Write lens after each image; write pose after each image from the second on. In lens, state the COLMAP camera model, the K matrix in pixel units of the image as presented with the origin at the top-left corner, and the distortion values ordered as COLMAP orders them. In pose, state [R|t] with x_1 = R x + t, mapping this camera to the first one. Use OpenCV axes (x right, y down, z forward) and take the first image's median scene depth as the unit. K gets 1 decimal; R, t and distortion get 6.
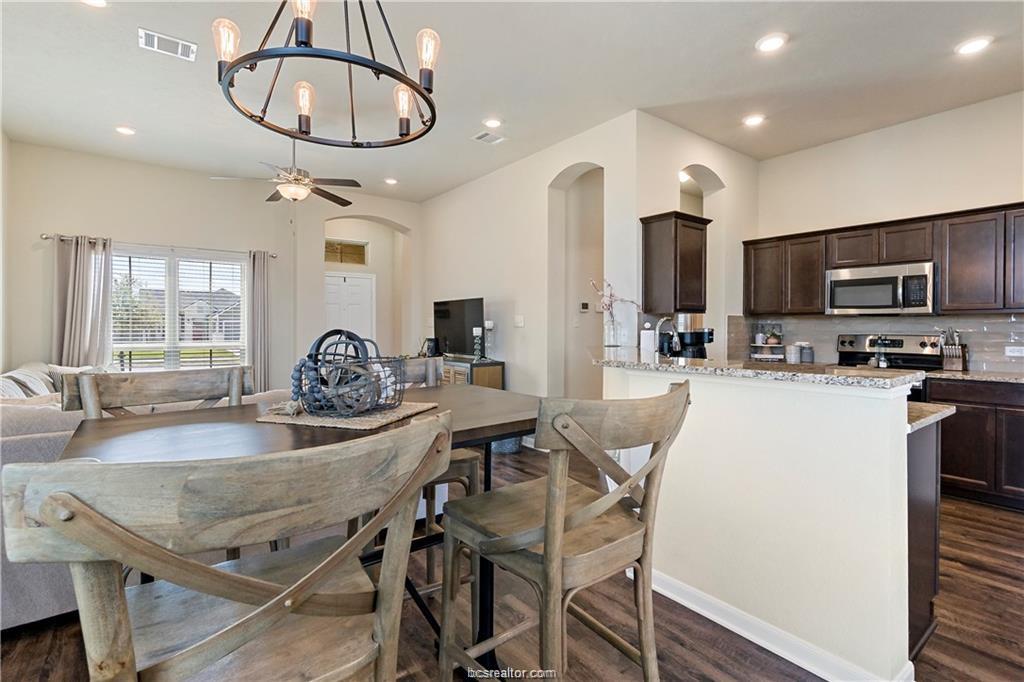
lens RADIAL K [[484.4, 0, 514.1], [0, 484.4, 330.6], [0, 0, 1]] dist [-0.004185, -0.000052]
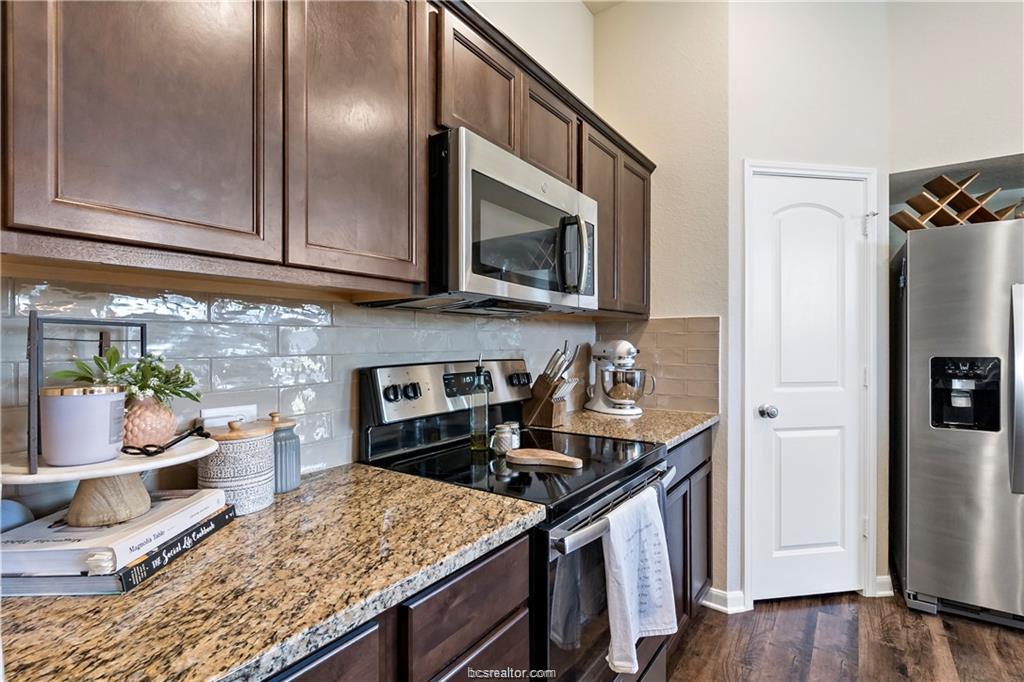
lens RADIAL K [[481.5, 0, 517.2], [0, 481.5, 344.2], [0, 0, 1]] dist [0.000253, 0.000175]
pose [[-0.303424, -0.003787, 0.952848, 0.402285], [0.005952, 0.999965, 0.005870, -0.006231], [-0.952837, 0.007452, -0.303390, 1.094017]]
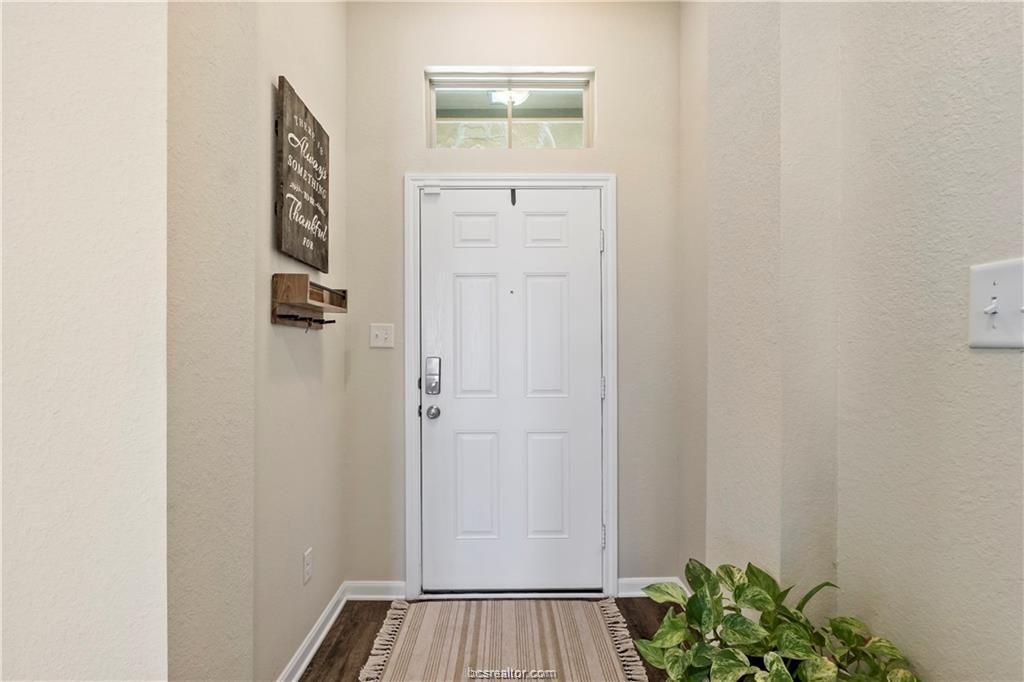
lens RADIAL K [[477.8, 0, 510.2], [0, 477.8, 350.1], [0, 0, 1]] dist [-0.002520, -0.000627]
pose [[0.802252, 0.000333, -0.596986, -0.314849], [-0.004339, 0.999977, -0.005273, -0.010143], [0.596970, 0.006820, 0.802234, 1.412257]]
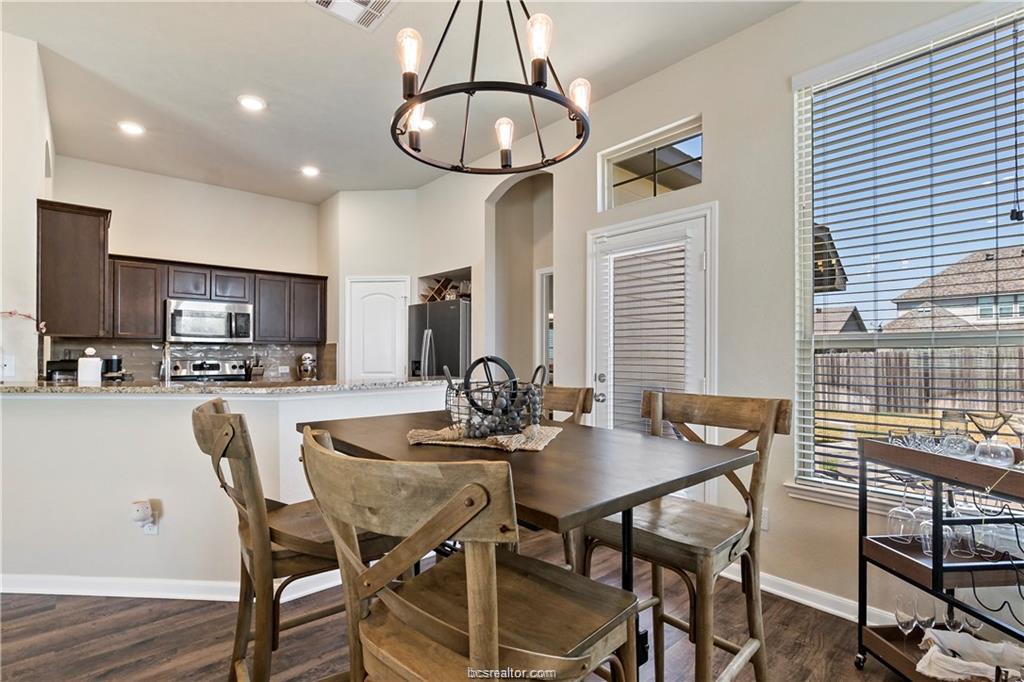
lens RADIAL K [[487.7, 0, 511.5], [0, 487.7, 352.9], [0, 0, 1]] dist [-0.004785, -0.000741]
pose [[-0.069542, 0.001373, 0.997578, -0.471315], [0.004239, 0.999990, -0.001081, -0.003869], [-0.997570, 0.004154, -0.069547, 0.344934]]
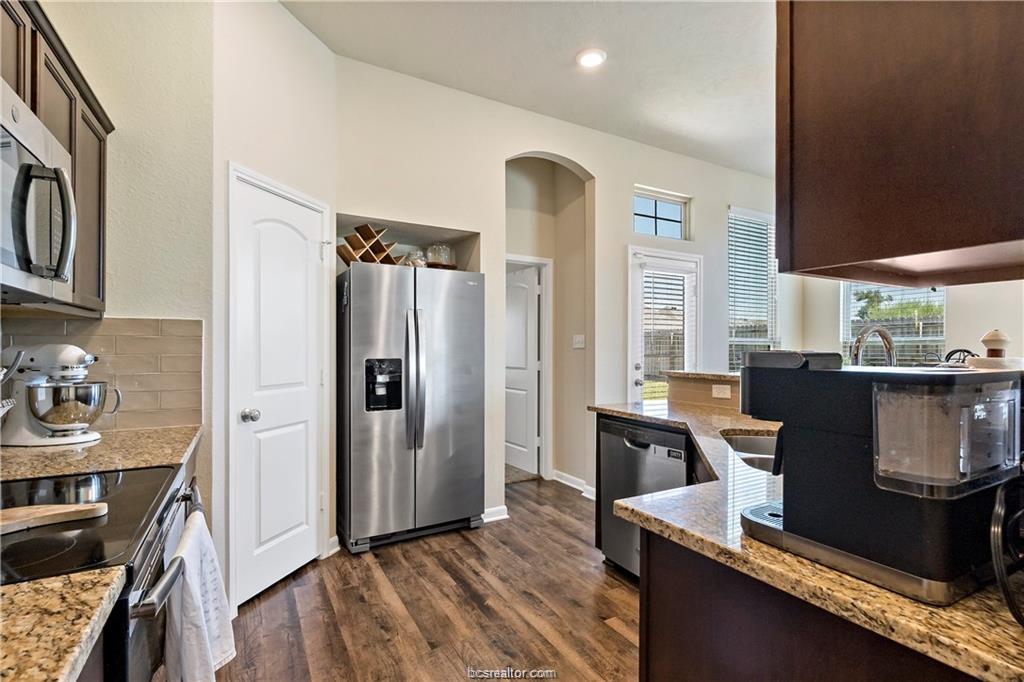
lens RADIAL K [[477.8, 0, 510.2], [0, 477.8, 350.1], [0, 0, 1]] dist [-0.002520, -0.000627]
pose [[-0.989331, -0.003319, 0.145644, 0.456935], [-0.001931, 0.999951, 0.009668, -0.006669], [-0.145669, 0.009284, -0.989290, 1.161412]]
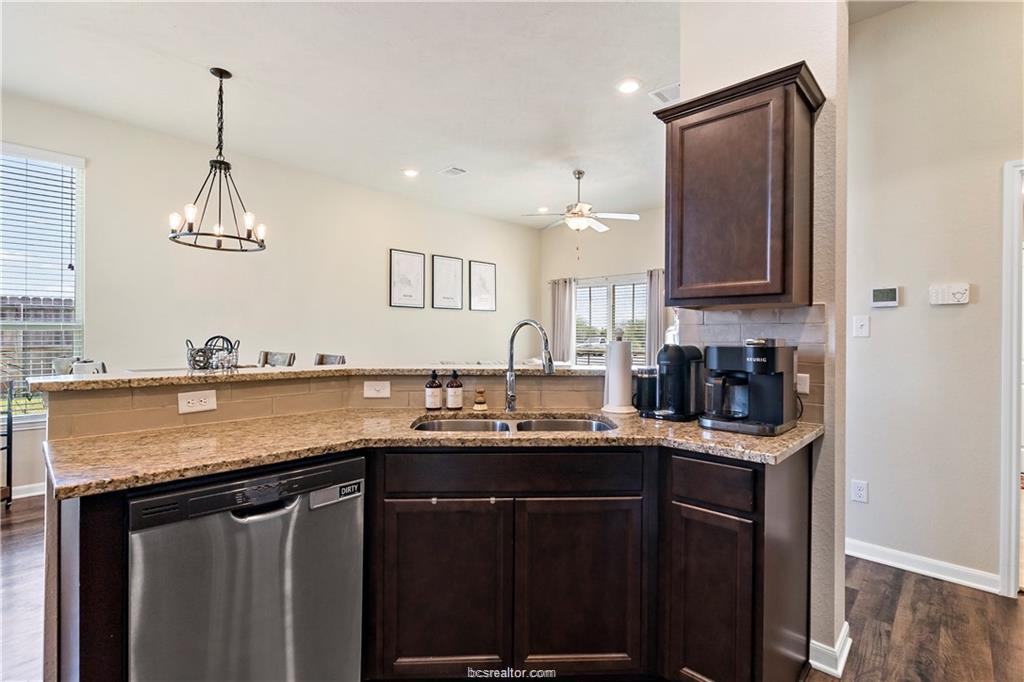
lens RADIAL K [[484.0, 0, 513.8], [0, 484.0, 337.8], [0, 0, 1]] dist [0.000077, -0.000288]
pose [[0.171468, 0.003529, -0.985183, 0.737282], [-0.011394, 0.999934, 0.001599, -0.004522], [0.985124, 0.010951, 0.171496, 0.675878]]
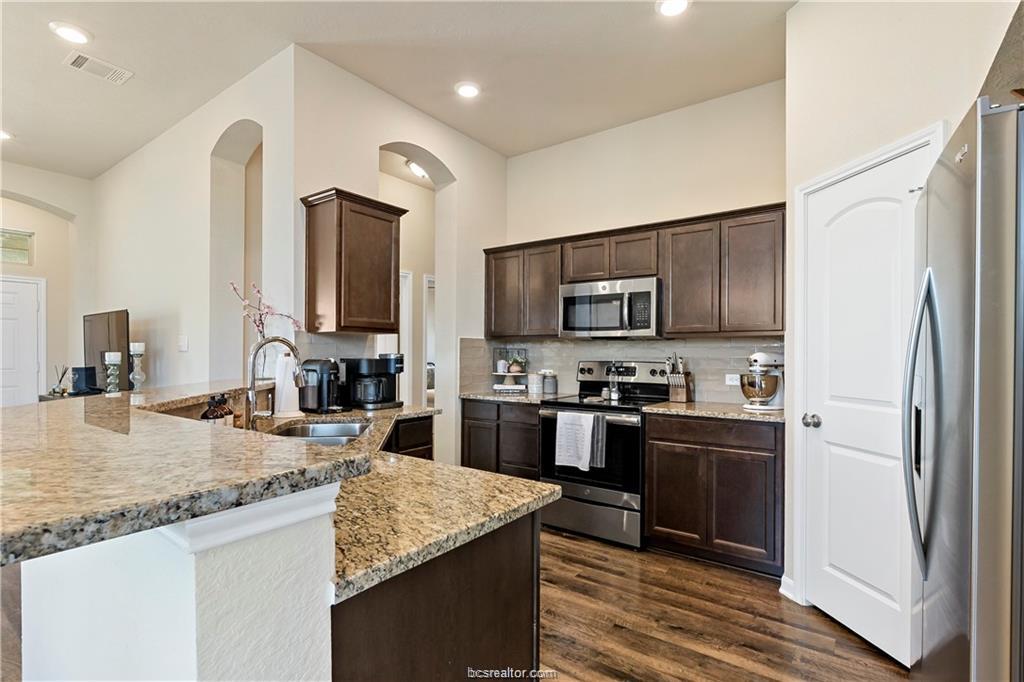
lens RADIAL K [[487.7, 0, 511.5], [0, 487.7, 352.9], [0, 0, 1]] dist [-0.004785, -0.000741]
pose [[0.958788, 0.001434, 0.284118, 0.337790], [0.000291, 0.999982, -0.006029, -0.001360], [-0.284121, 0.005864, 0.958770, 0.218399]]
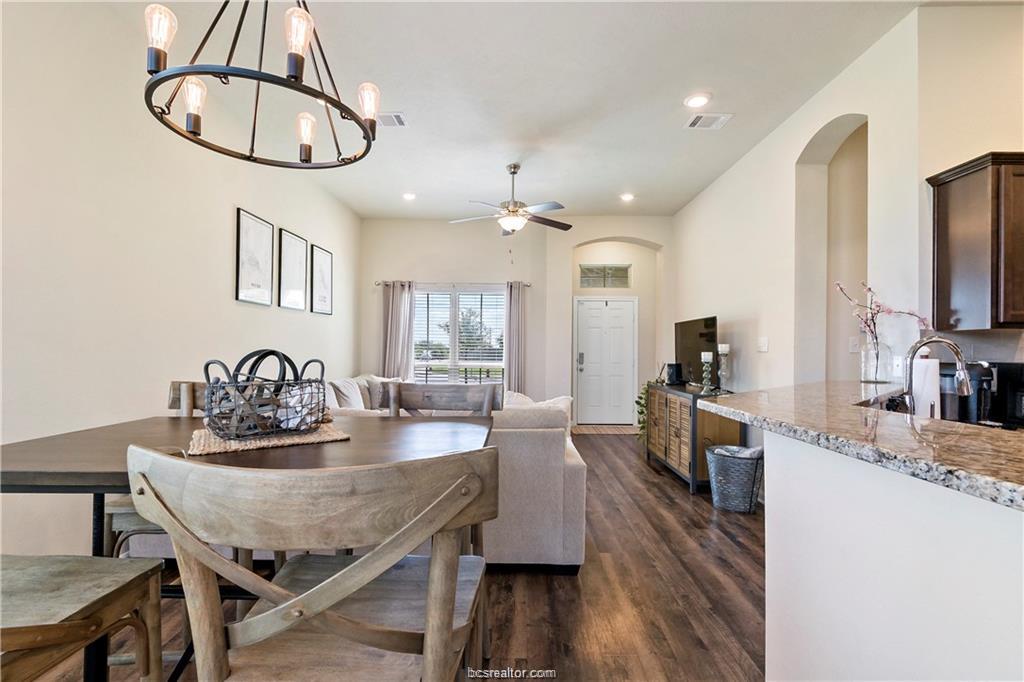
lens RADIAL K [[477.8, 0, 510.2], [0, 477.8, 350.1], [0, 0, 1]] dist [-0.002520, -0.000627]
pose [[0.784099, 0.007743, -0.620588, 0.210295], [-0.013805, 0.999892, -0.004967, -0.001351], [0.620483, 0.012462, 0.784121, 0.179654]]
